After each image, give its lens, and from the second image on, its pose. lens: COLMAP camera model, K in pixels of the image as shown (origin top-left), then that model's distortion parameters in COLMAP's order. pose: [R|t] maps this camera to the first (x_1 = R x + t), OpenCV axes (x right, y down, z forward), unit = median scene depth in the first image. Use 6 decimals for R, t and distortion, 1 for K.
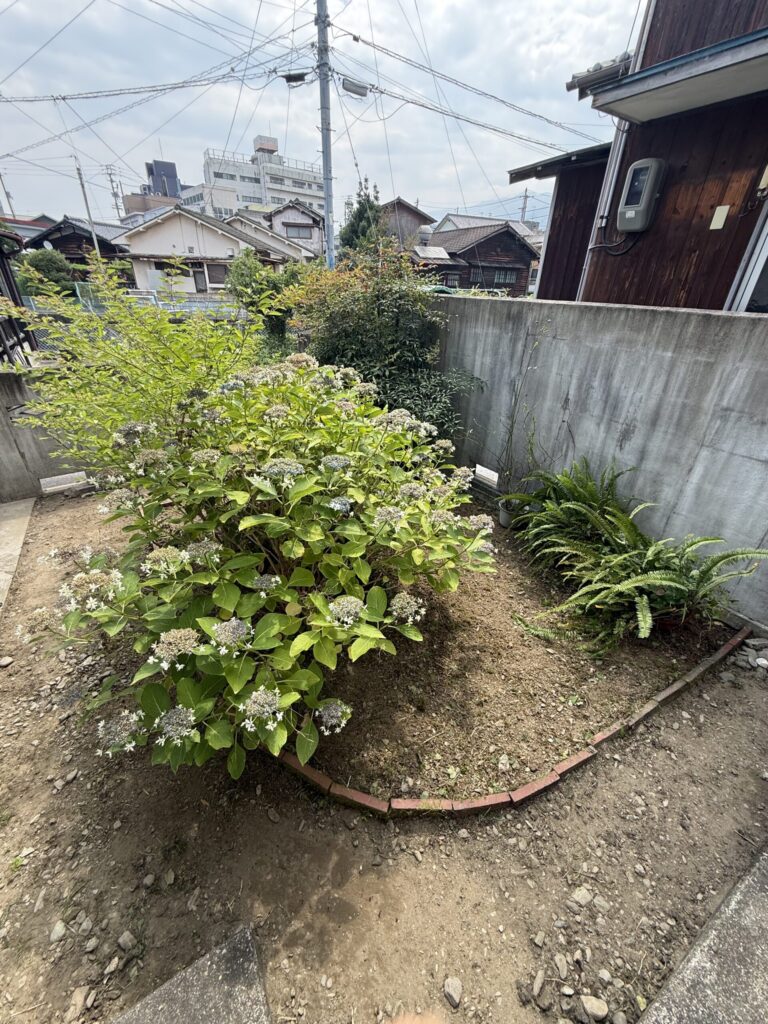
lens RADIAL K [[408.8, 0, 384.1], [0, 408.8, 512.3], [0, 0, 1]] dist [0.000345, 0.000051]
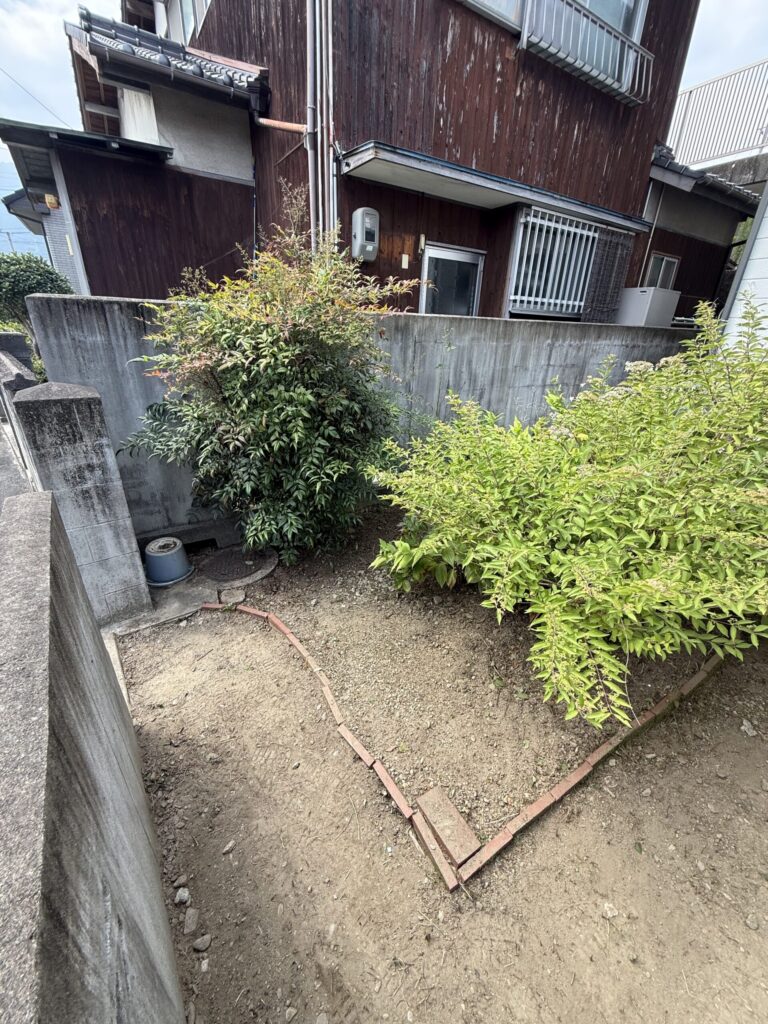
lens RADIAL K [[408.8, 0, 381.8], [0, 408.8, 511.4], [0, 0, 1]] dist [0.000345, 0.000051]
pose [[0.055535, -0.438613, 0.896958, -1.008410], [0.466656, 0.805591, 0.365042, -0.558070], [-0.882693, 0.398299, 0.249420, 1.060658]]
